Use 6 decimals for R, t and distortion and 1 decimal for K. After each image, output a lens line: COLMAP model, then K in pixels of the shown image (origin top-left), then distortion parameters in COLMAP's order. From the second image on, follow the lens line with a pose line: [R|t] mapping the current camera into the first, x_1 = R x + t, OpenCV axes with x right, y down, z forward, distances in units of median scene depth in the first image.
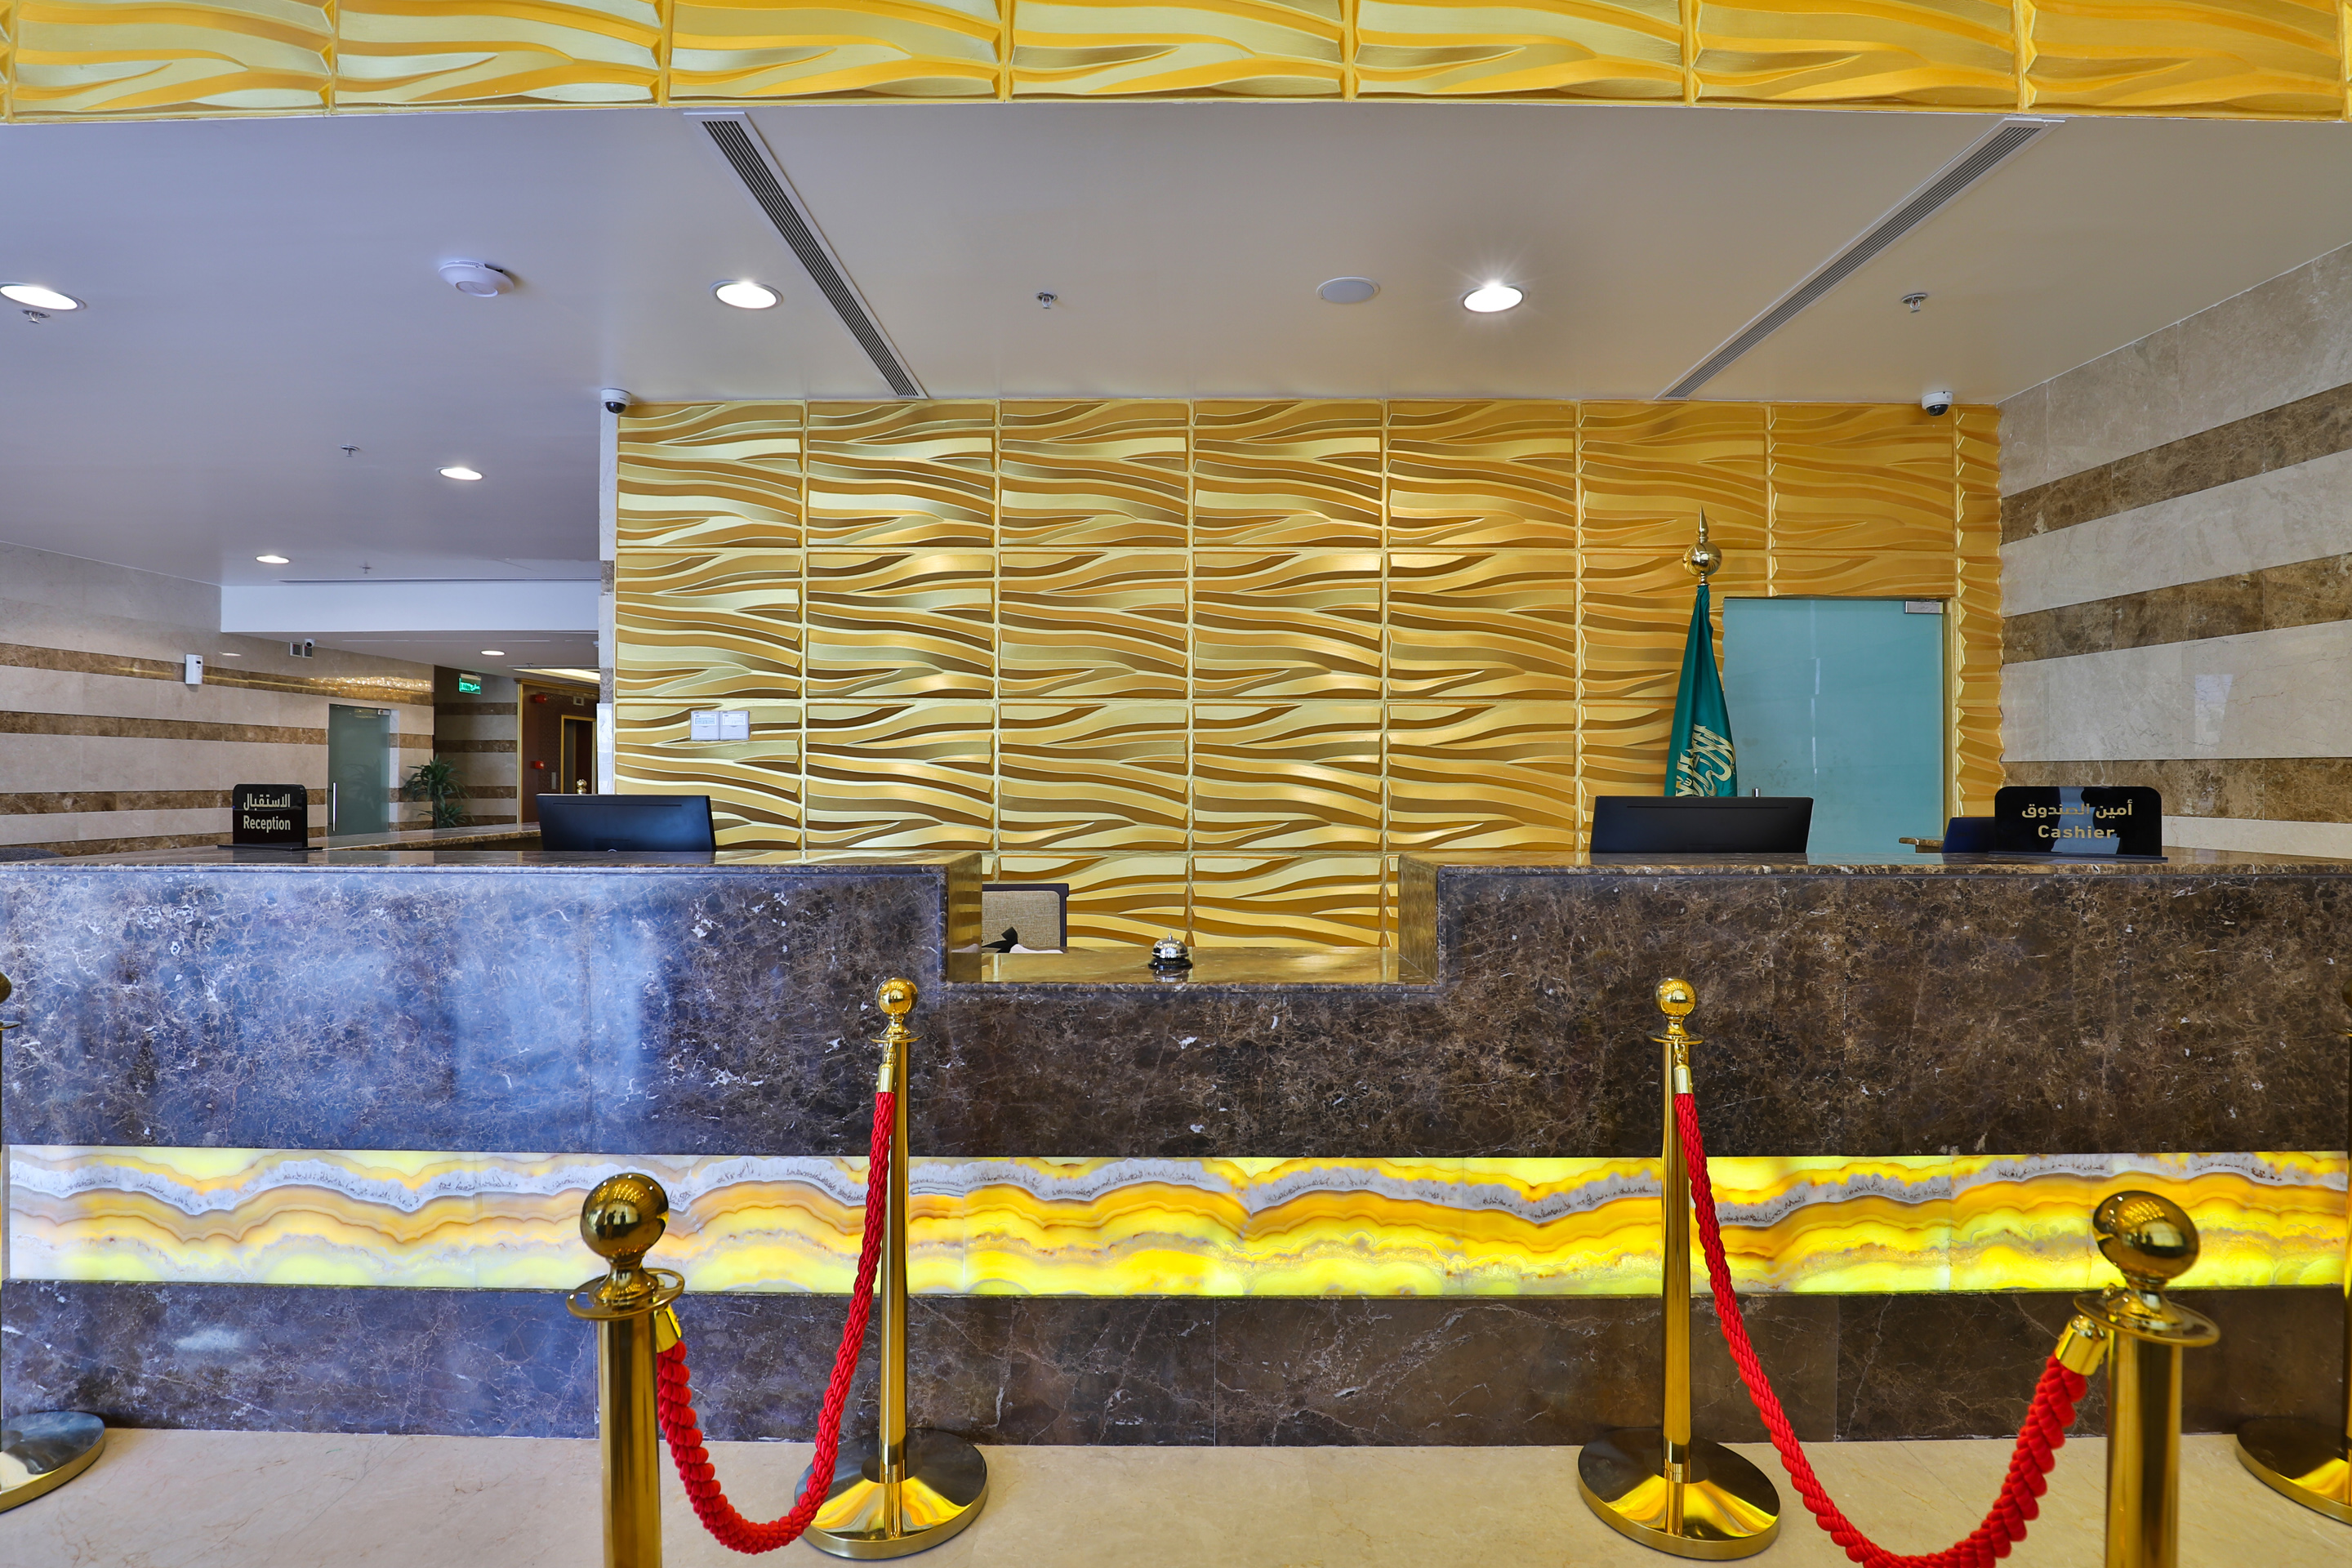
lens RADIAL K [[1127.9, 0, 1176.0], [0, 1127.9, 784.0], [0, 0, 1]] dist [-0.024954, 0.006117]
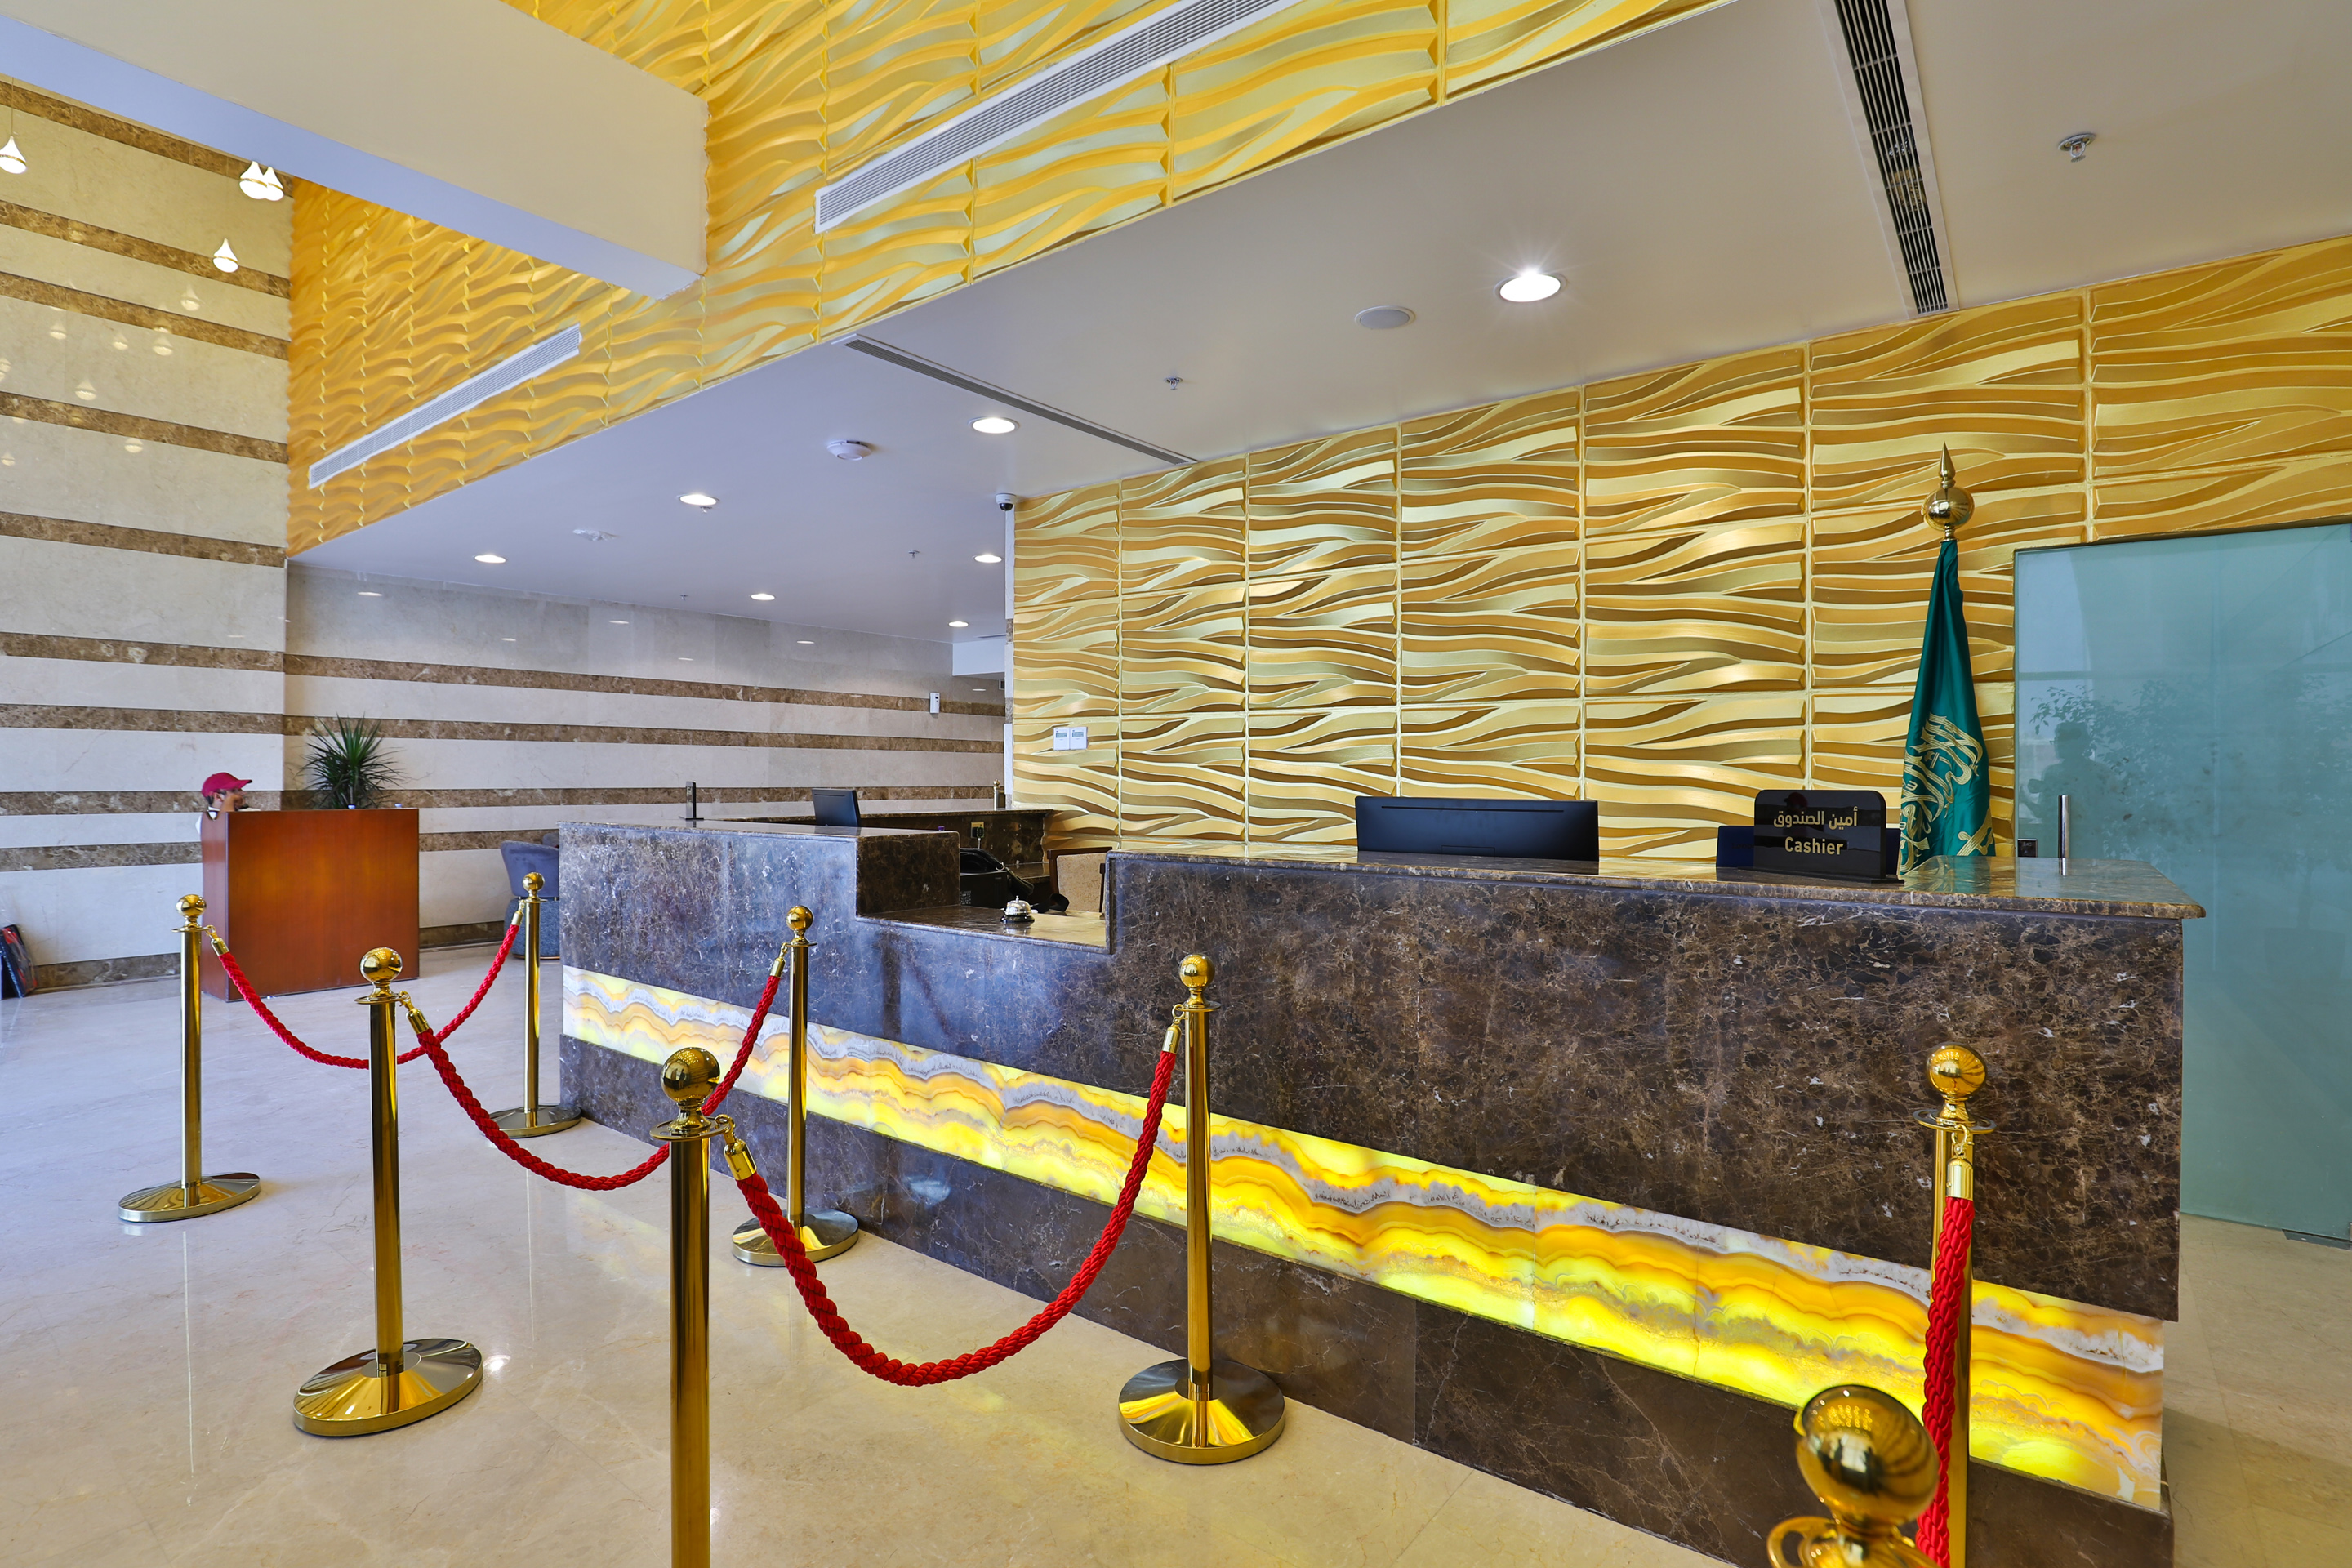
lens RADIAL K [[1174.6, 0, 1176.0], [0, 1174.6, 784.0], [0, 0, 1]] dist [-0.021570, -0.000200]
pose [[0.781532, 0.004547, -0.623849, 1.073620], [-0.006150, 0.999981, -0.000416, 0.001010], [0.623835, 0.004162, 0.781545, 0.049061]]
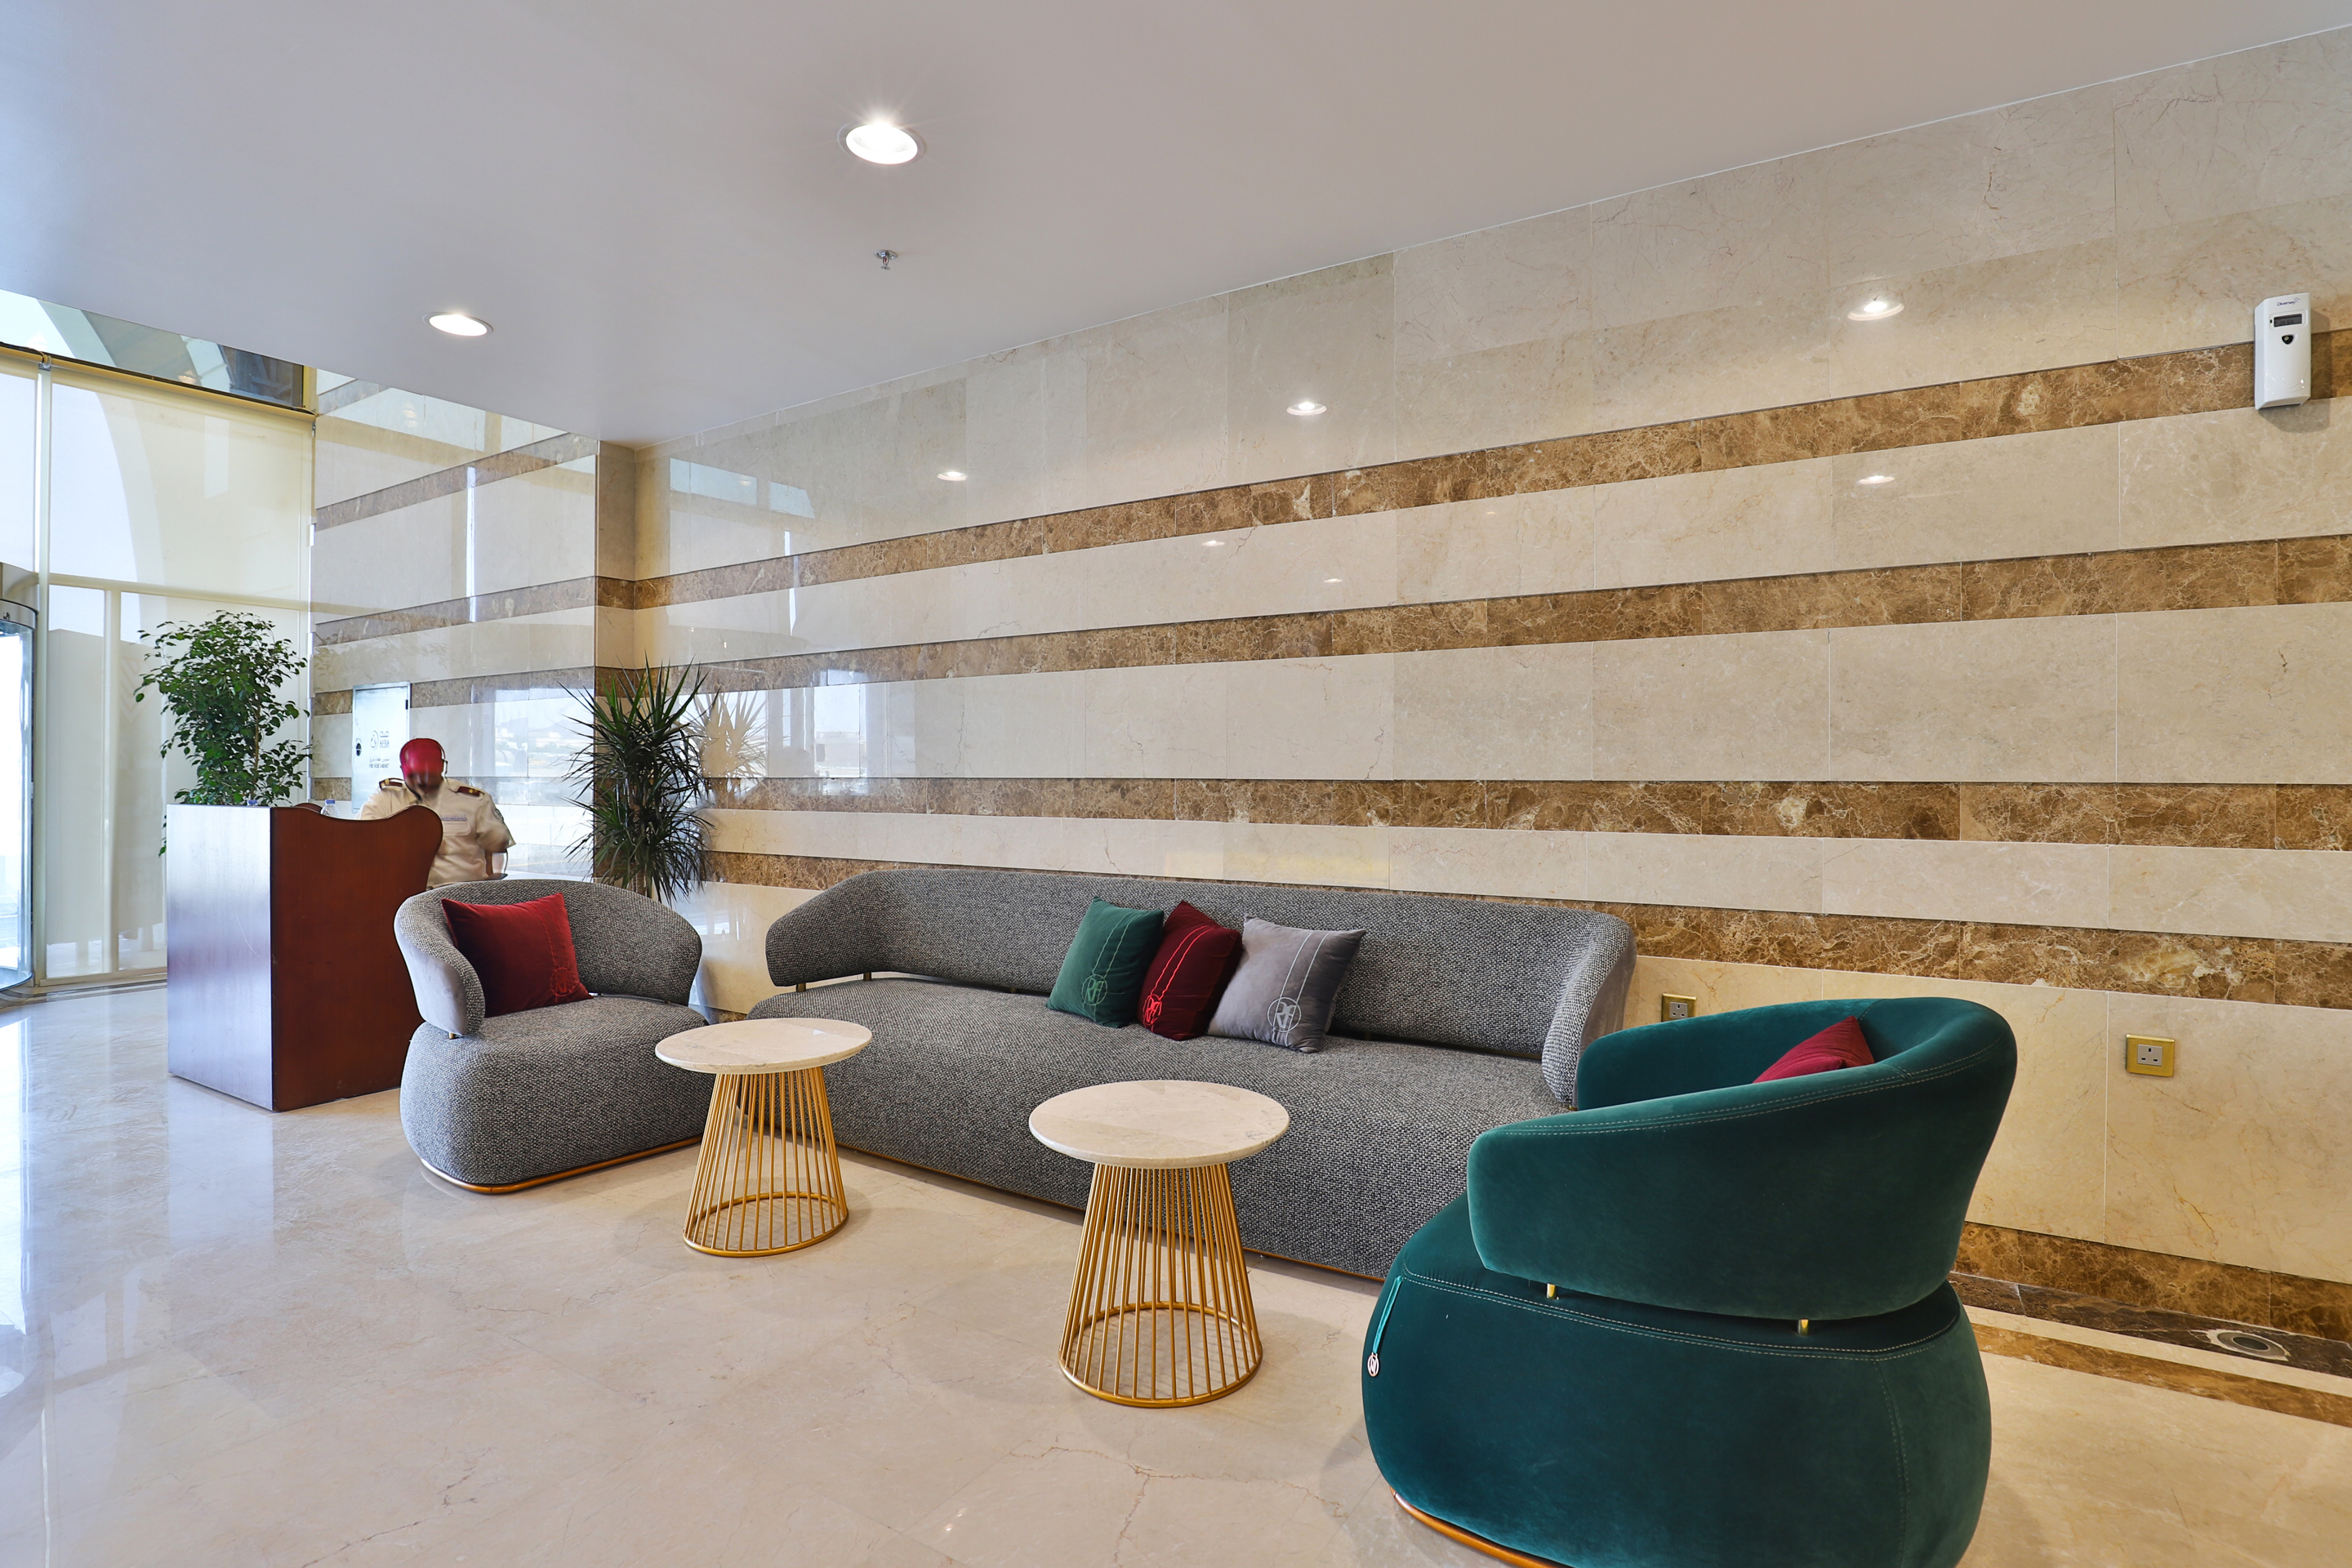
lens RADIAL K [[1129.2, 0, 1176.0], [0, 1129.2, 784.0], [0, 0, 1]] dist [-0.026445, -0.000200]
pose [[-0.534314, -0.002999, -0.845281, -1.804948], [-0.011197, 0.999931, 0.003530, 0.028877], [0.845212, 0.011351, -0.534311, 3.266853]]
